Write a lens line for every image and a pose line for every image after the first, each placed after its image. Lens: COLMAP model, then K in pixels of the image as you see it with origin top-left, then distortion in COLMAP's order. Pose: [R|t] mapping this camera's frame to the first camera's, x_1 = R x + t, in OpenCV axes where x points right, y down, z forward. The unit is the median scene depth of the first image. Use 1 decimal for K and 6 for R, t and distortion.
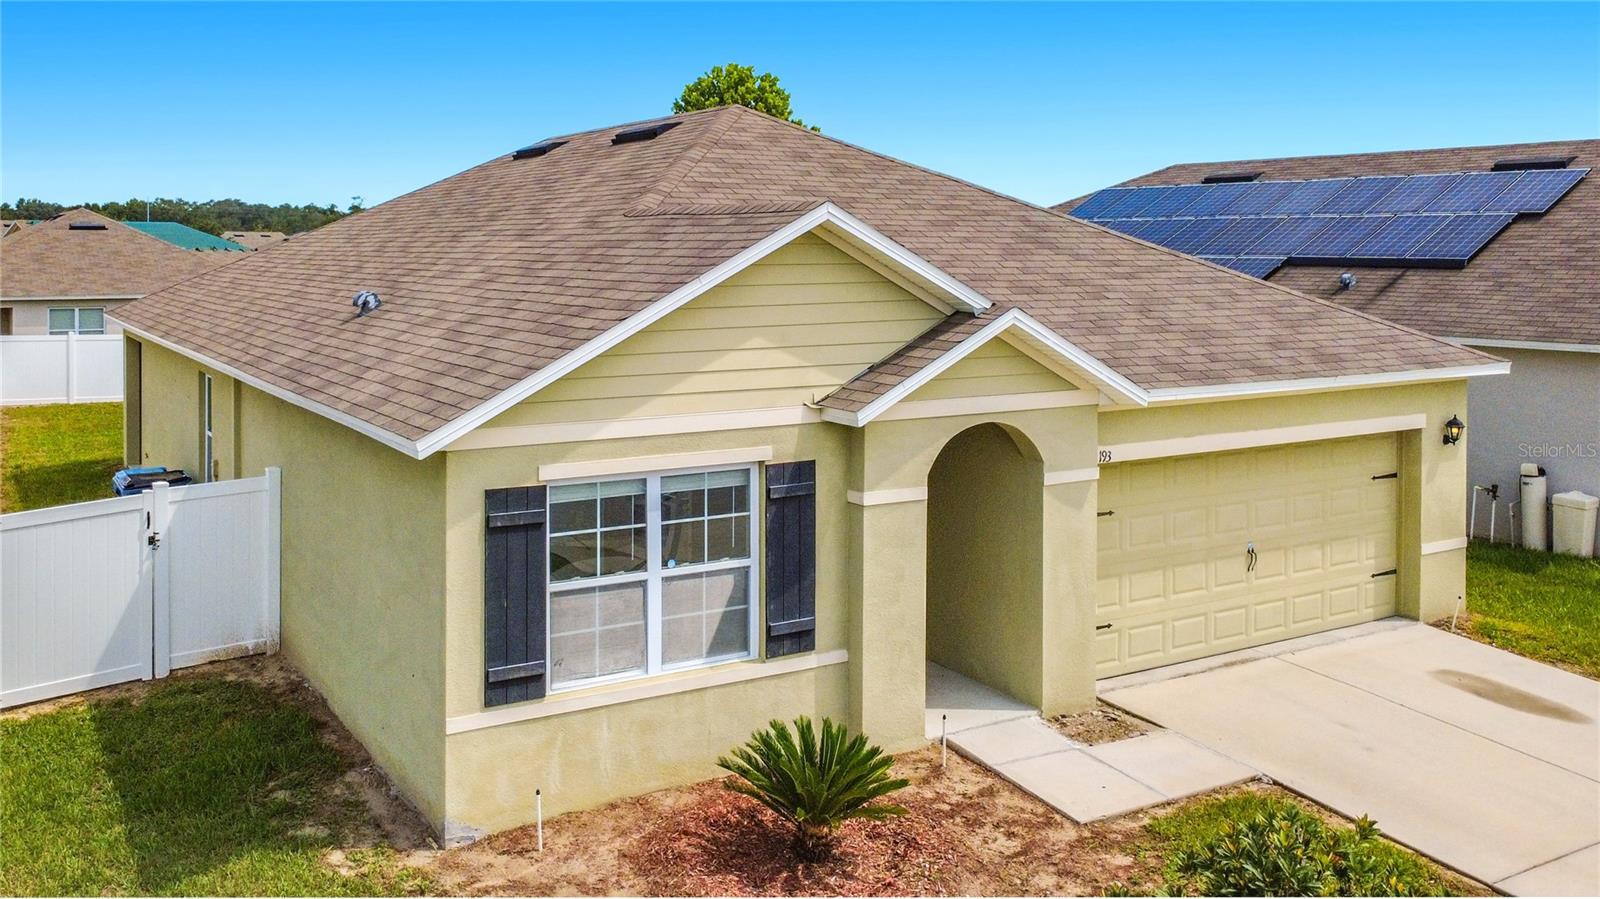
lens RADIAL K [[1337.8, 0, 689.3], [0, 1337.8, 272.5], [0, 0, 1]] dist [-0.000138, 0.002674]
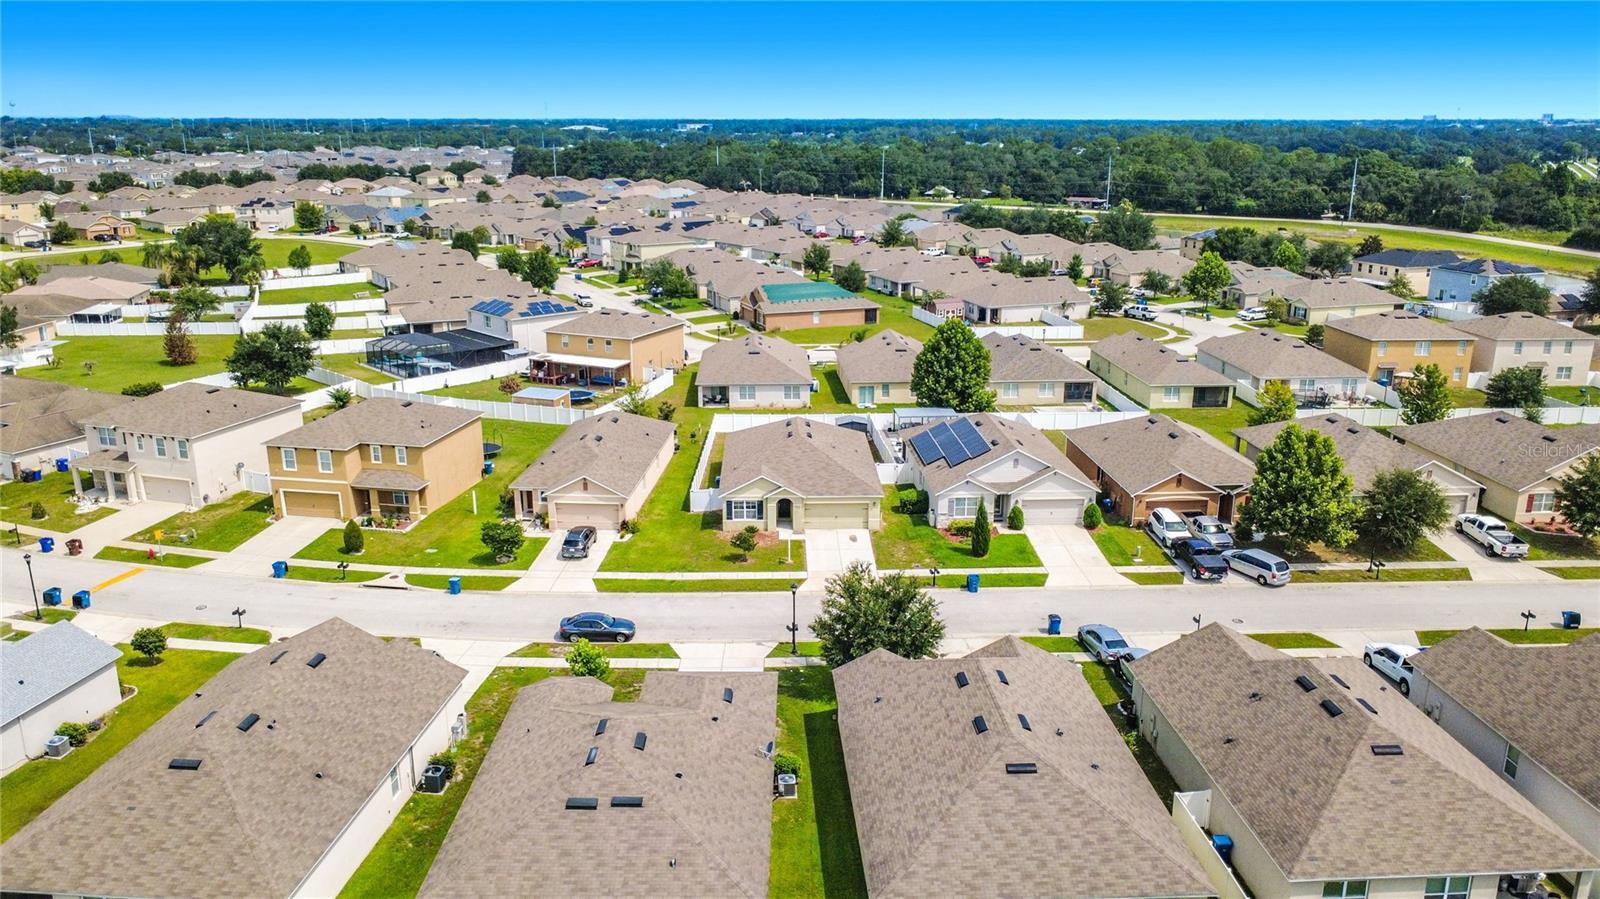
lens RADIAL K [[1168.4, 0, 800.0], [0, 1168.4, 449.5], [0, 0, 1]] dist [0.005085, -0.002571]
pose [[0.885139, 0.125162, -0.448178, 4.061191], [-0.009571, 0.967840, 0.251386, -2.333294], [0.465228, -0.218222, 0.857871, -6.008578]]
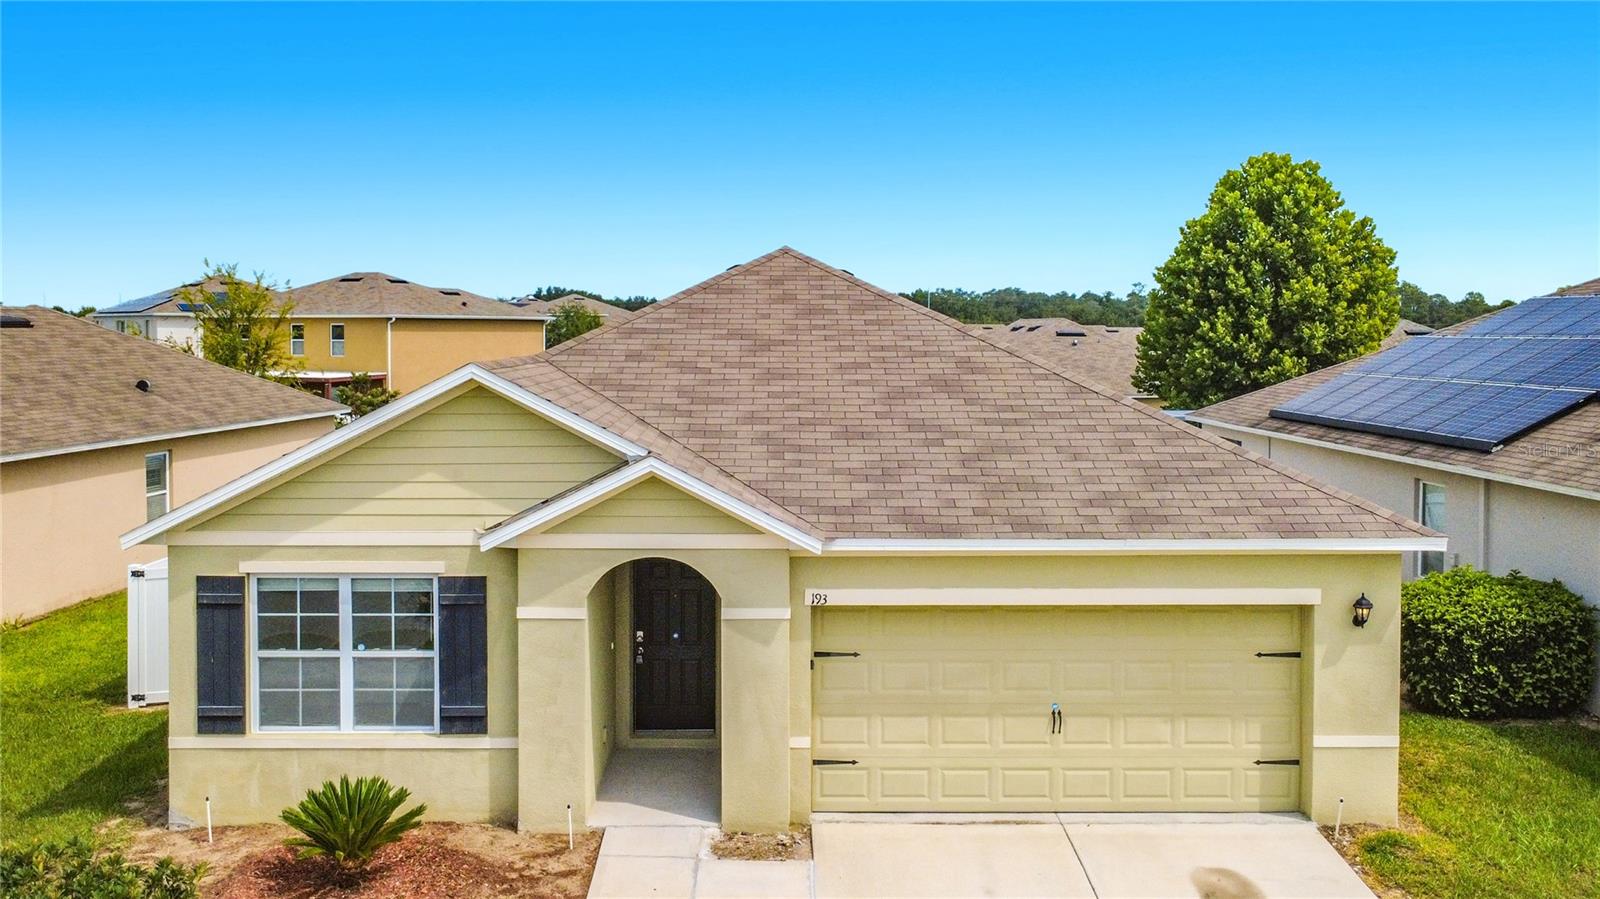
lens RADIAL K [[1386.2, 0, 796.4], [0, 1386.2, 368.8], [0, 0, 1]] dist [-0.002087, 0.001958]
pose [[0.877833, 0.013695, -0.478771, 0.951674], [-0.010715, 0.999902, 0.008956, -0.062750], [0.478846, -0.002732, 0.877894, 0.037107]]
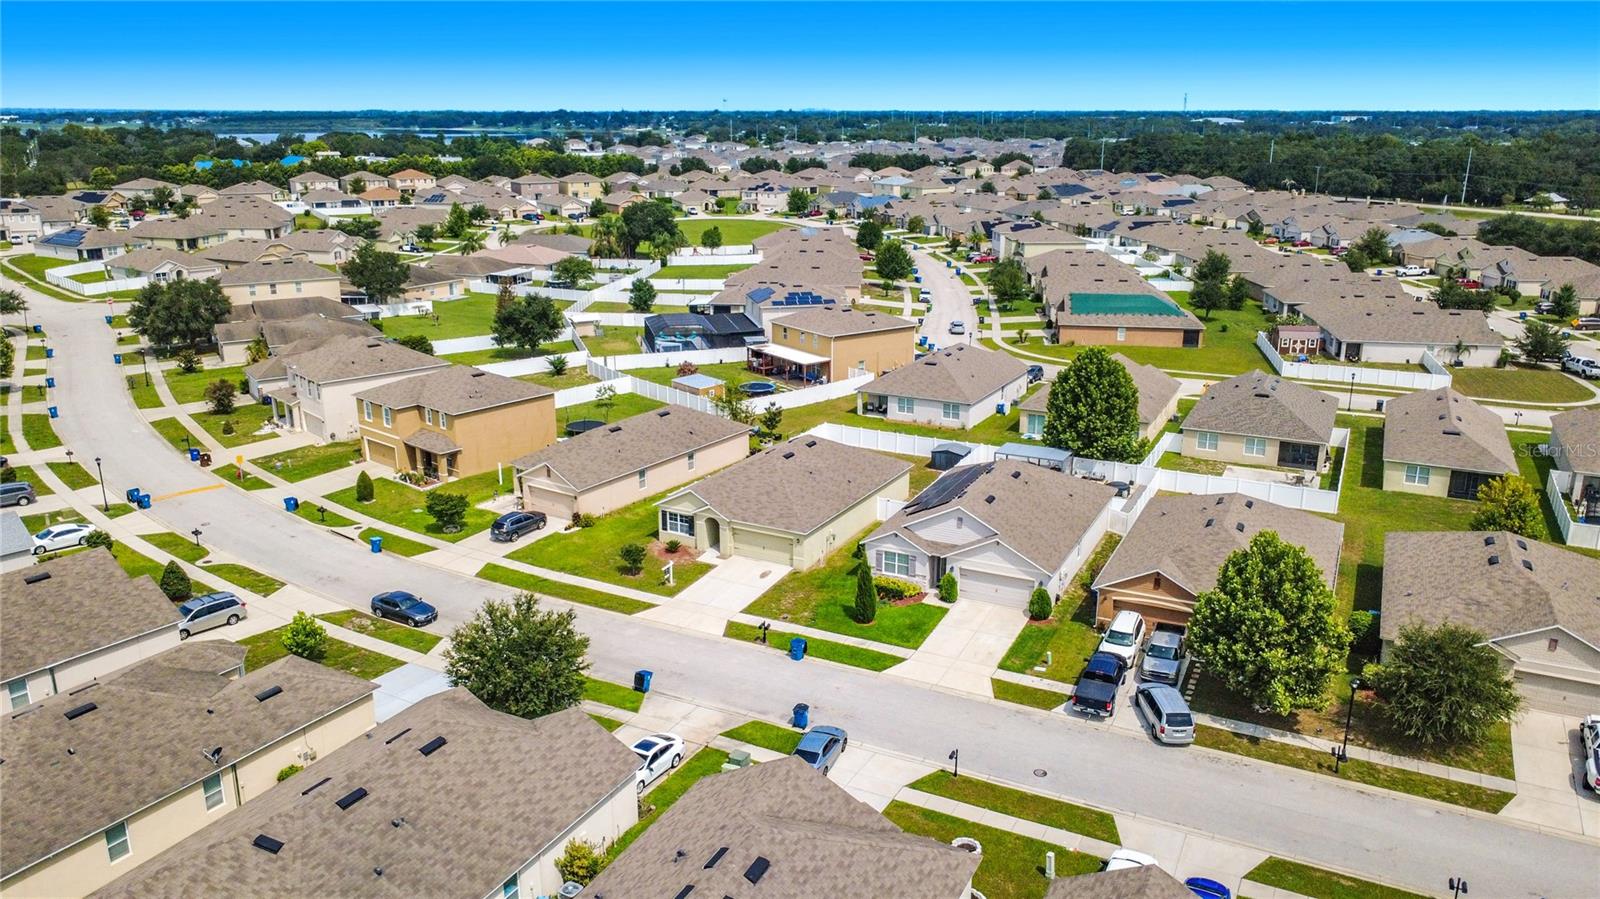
lens RADIAL K [[1168.2, 0, 795.9], [0, 1168.2, 453.5], [0, 0, 1]] dist [-0.001829, -0.000248]
pose [[0.531963, 0.235924, -0.813238, 6.788894], [-0.017732, 0.963296, 0.267857, -2.394648], [0.846582, -0.128070, 0.516621, -2.427378]]
